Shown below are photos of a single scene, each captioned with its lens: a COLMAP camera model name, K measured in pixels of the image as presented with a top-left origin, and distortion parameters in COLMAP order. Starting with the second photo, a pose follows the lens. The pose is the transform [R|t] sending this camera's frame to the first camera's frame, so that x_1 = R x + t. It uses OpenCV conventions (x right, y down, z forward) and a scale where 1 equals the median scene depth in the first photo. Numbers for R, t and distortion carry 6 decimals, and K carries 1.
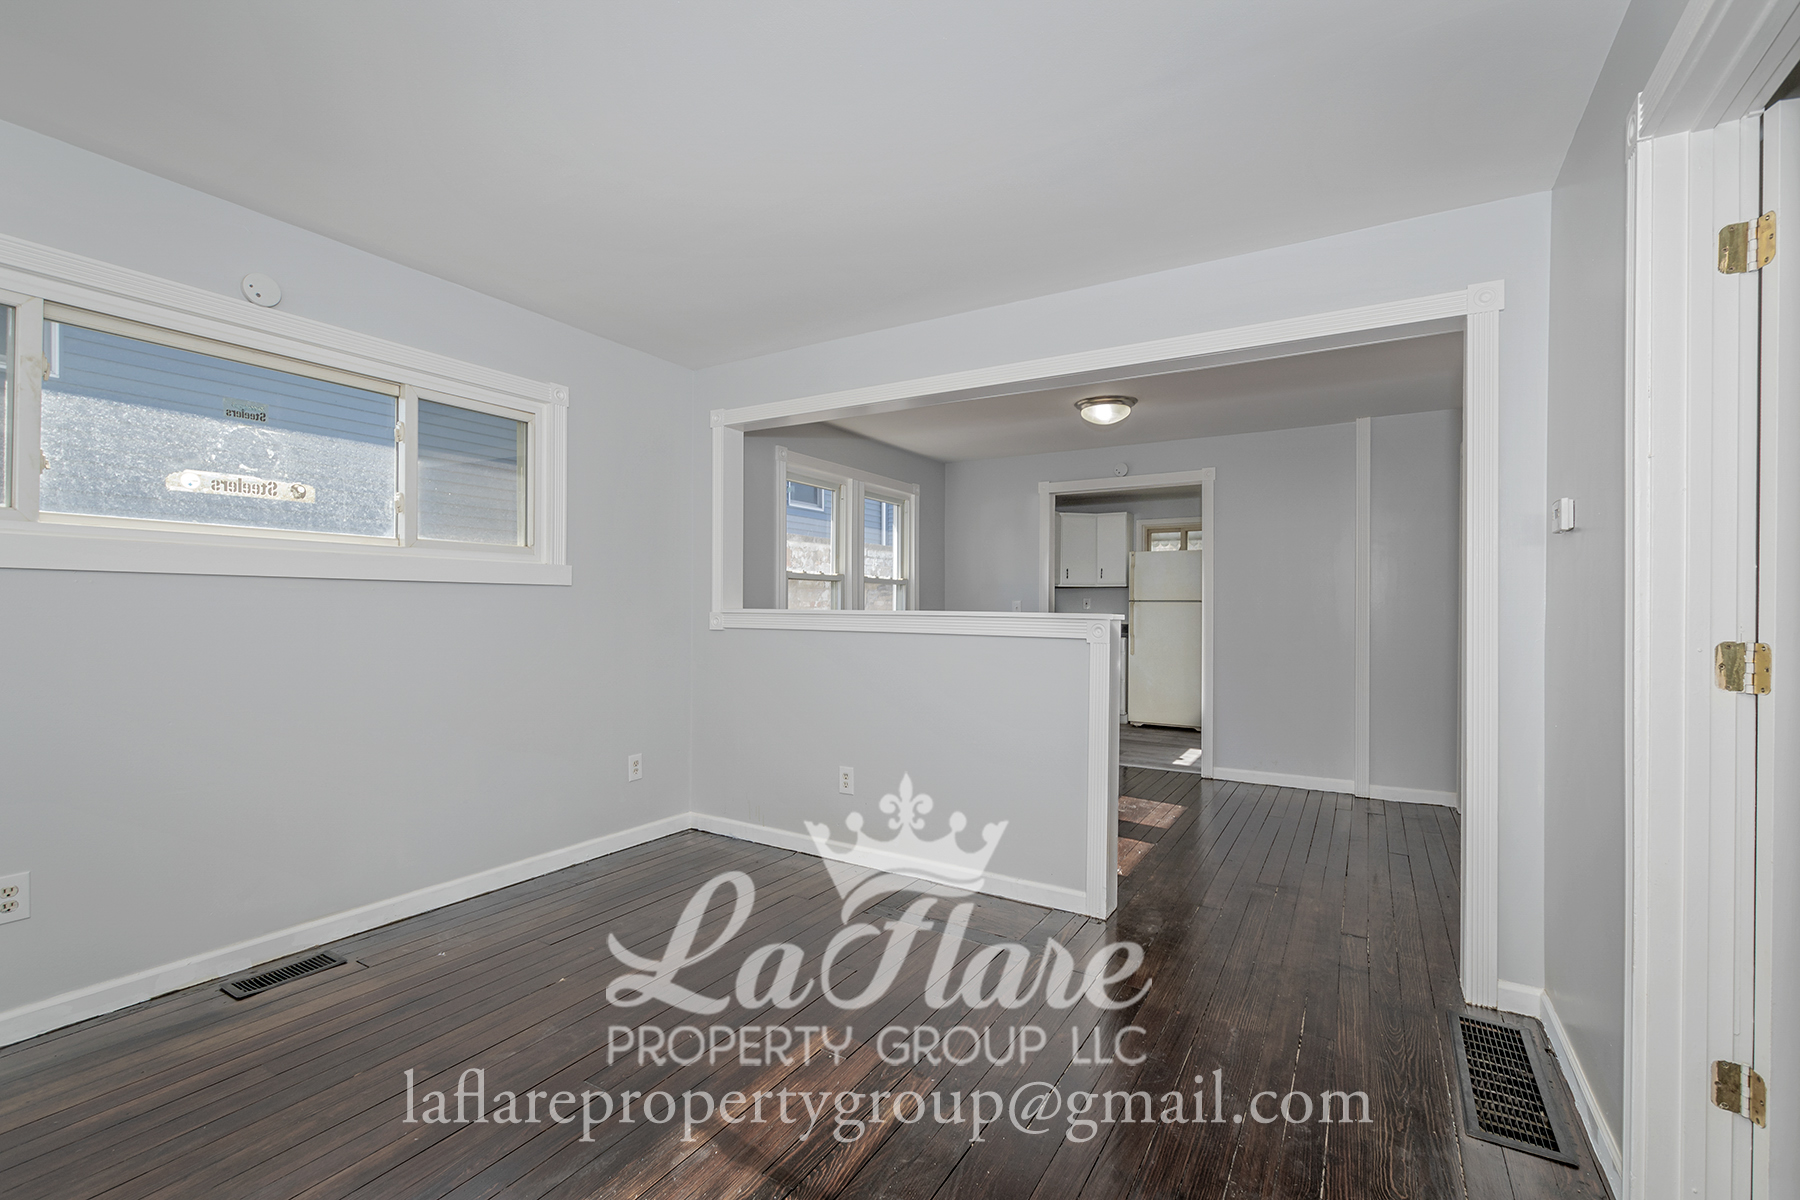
lens RADIAL K [[781.9, 0, 900.0], [0, 781.9, 600.0], [0, 0, 1]] dist [0.000067, 0.000013]
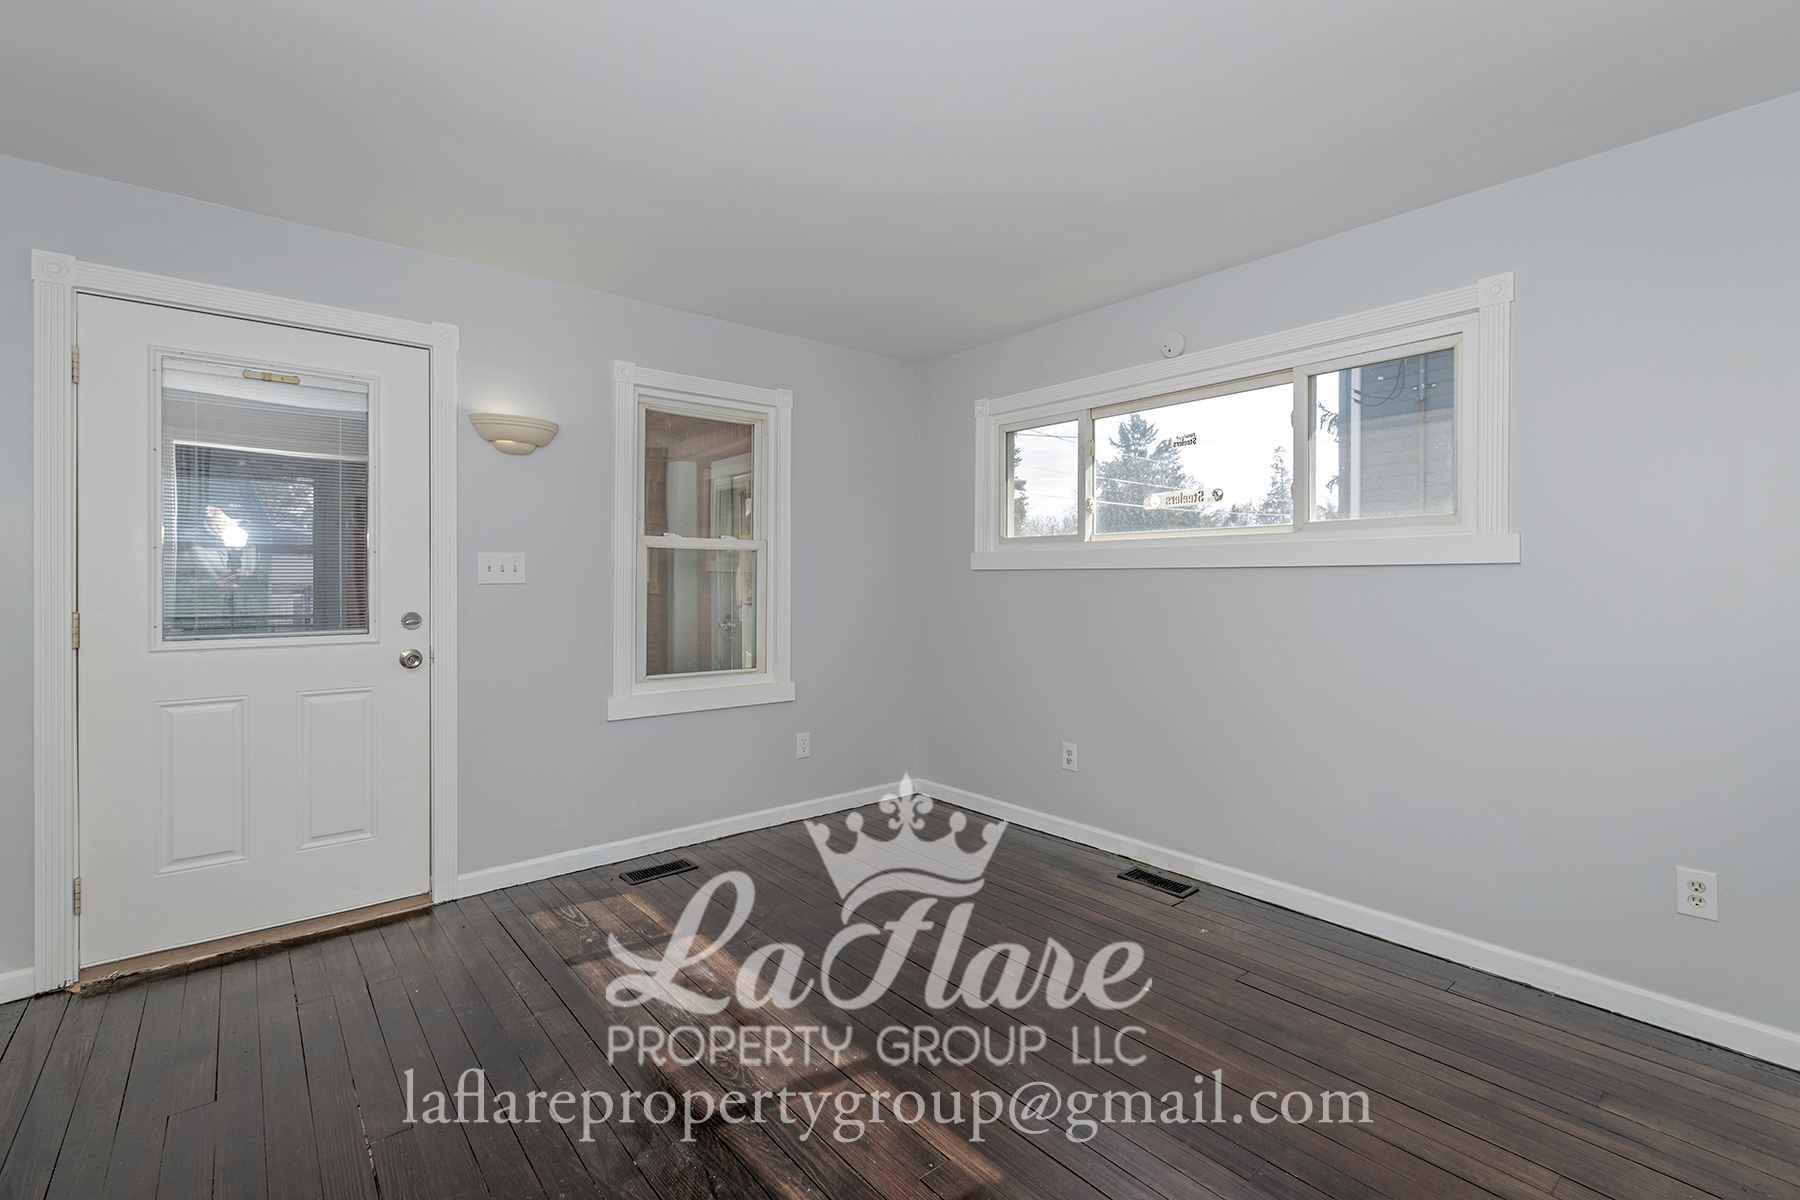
lens RADIAL K [[795.4, 0, 897.7], [0, 795.4, 587.4], [0, 0, 1]] dist [0.001497, 0.000144]
pose [[-0.333964, -0.006729, -0.942562, 0.430903], [-0.001432, 0.999977, -0.006631, 0.008050], [0.942585, -0.000865, -0.333966, 0.779372]]
